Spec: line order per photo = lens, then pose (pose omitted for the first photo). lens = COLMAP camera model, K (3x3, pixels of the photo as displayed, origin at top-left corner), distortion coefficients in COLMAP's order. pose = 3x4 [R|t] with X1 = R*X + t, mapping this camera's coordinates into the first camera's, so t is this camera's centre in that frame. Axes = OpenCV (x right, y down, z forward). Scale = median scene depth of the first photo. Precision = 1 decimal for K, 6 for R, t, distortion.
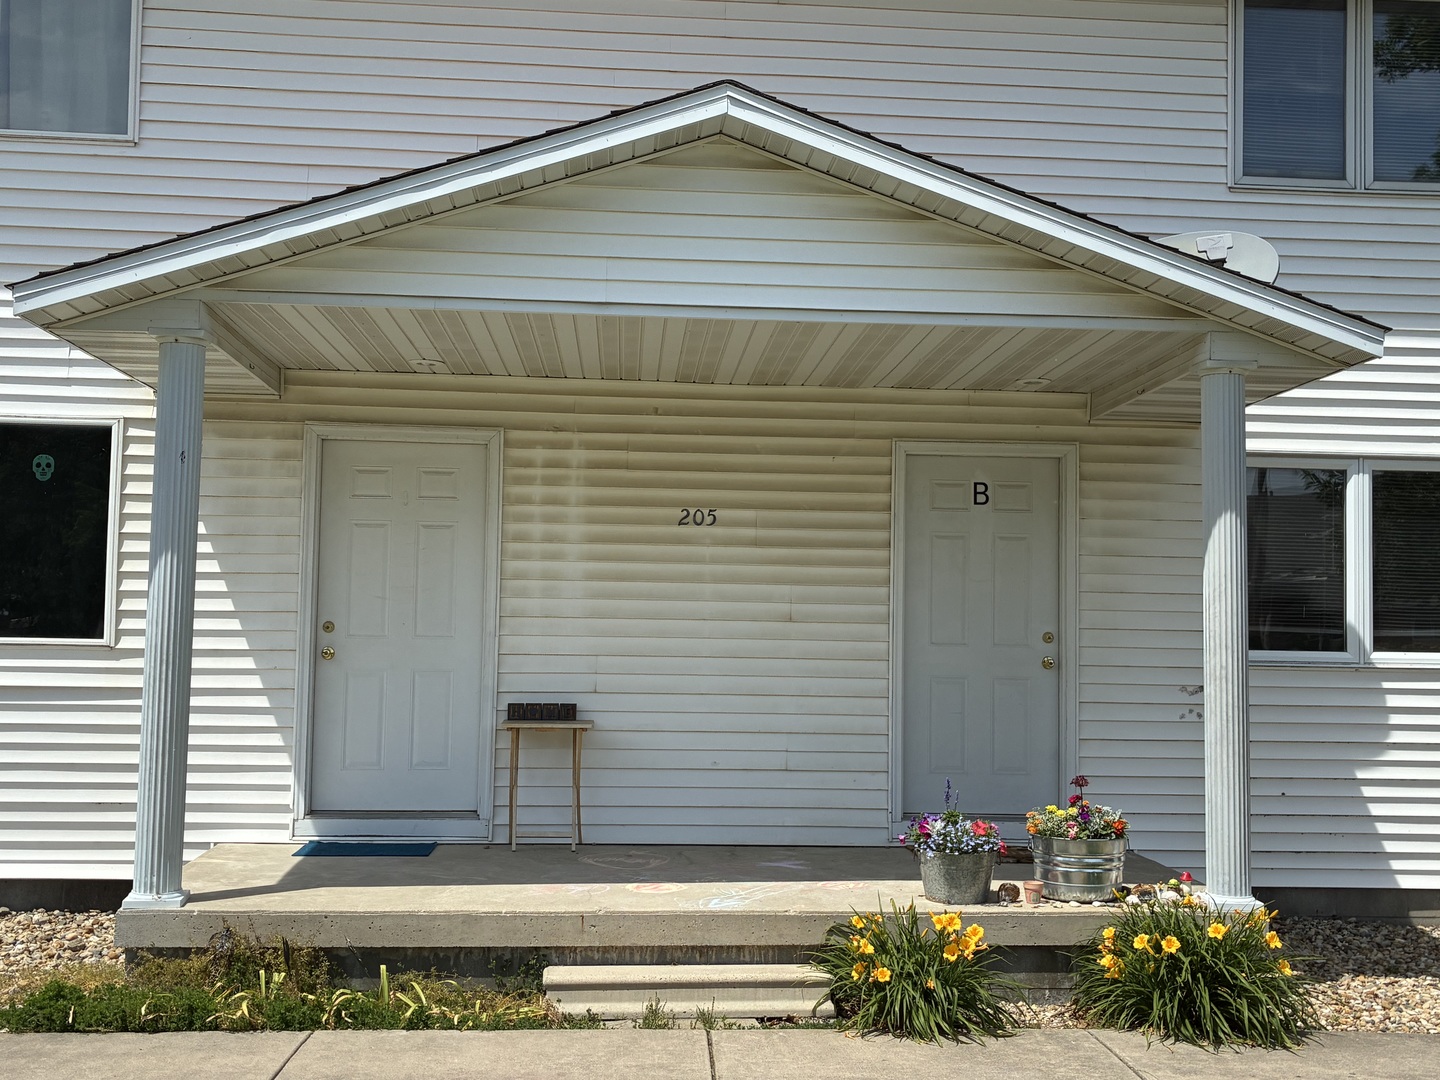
lens RADIAL K [[1616.9, 0, 732.3], [0, 1616.9, 546.8], [0, 0, 1]] dist [0.019251, 0.000000]
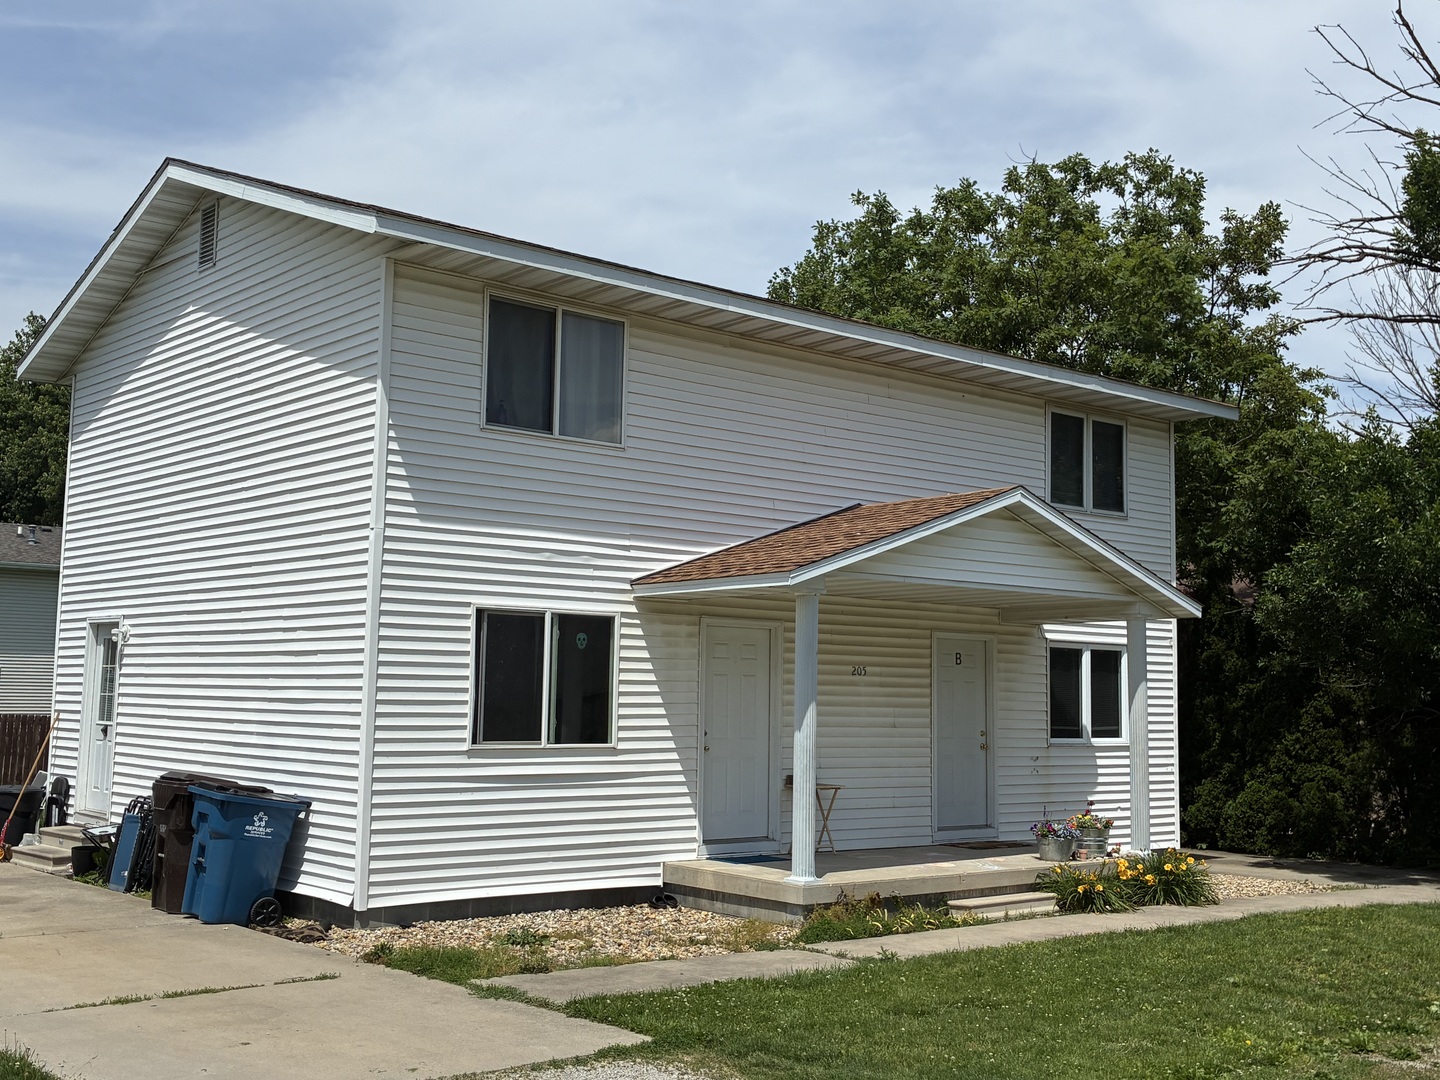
lens RADIAL K [[1616.9, 0, 713.9], [0, 1616.9, 531.2], [0, 0, 1]] dist [0.019251, 0.000000]
pose [[0.817822, 0.057350, 0.572606, -1.237276], [-0.032738, 0.998047, -0.053203, -0.074992], [-0.574539, 0.024765, 0.818102, -0.426927]]
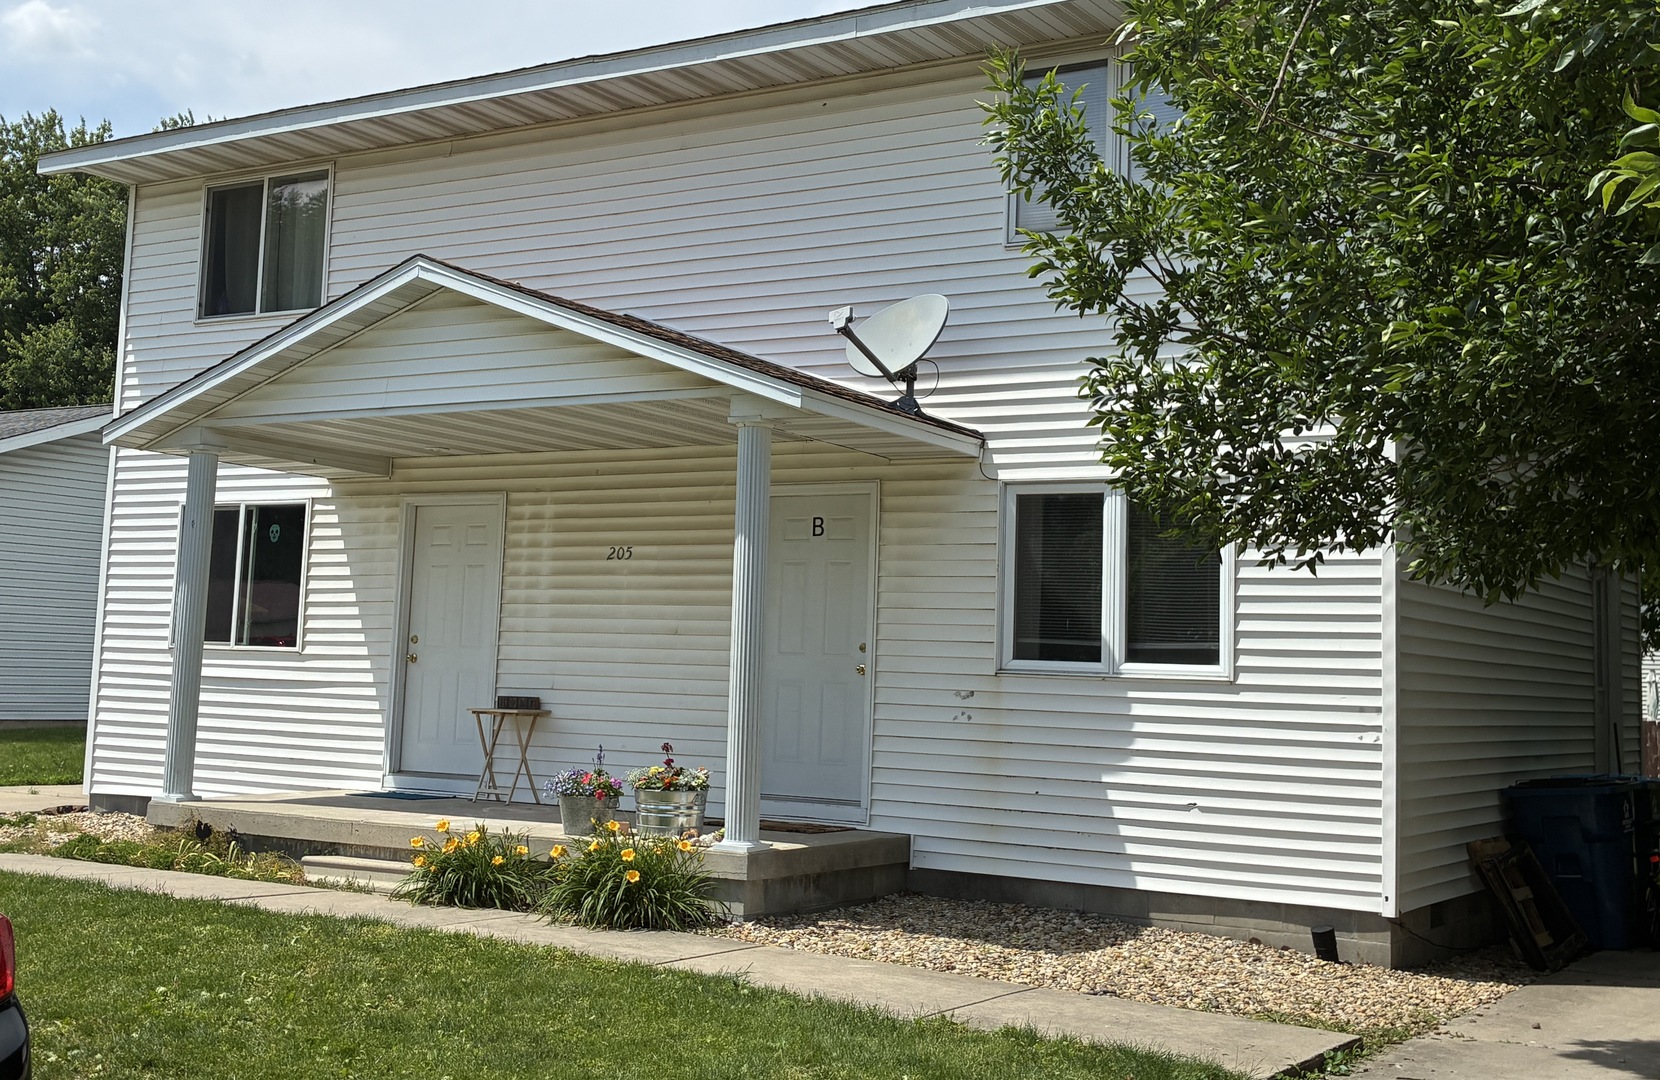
lens RADIAL K [[2006.6, 0, 811.0], [0, 2006.6, 476.7], [0, 0, 1]] dist [0.055102, 0.000000]
pose [[0.792457, -0.052919, -0.607628, 1.080110], [0.007557, 0.997004, -0.076976, 0.045179], [0.609881, 0.056408, 0.790483, -0.173114]]
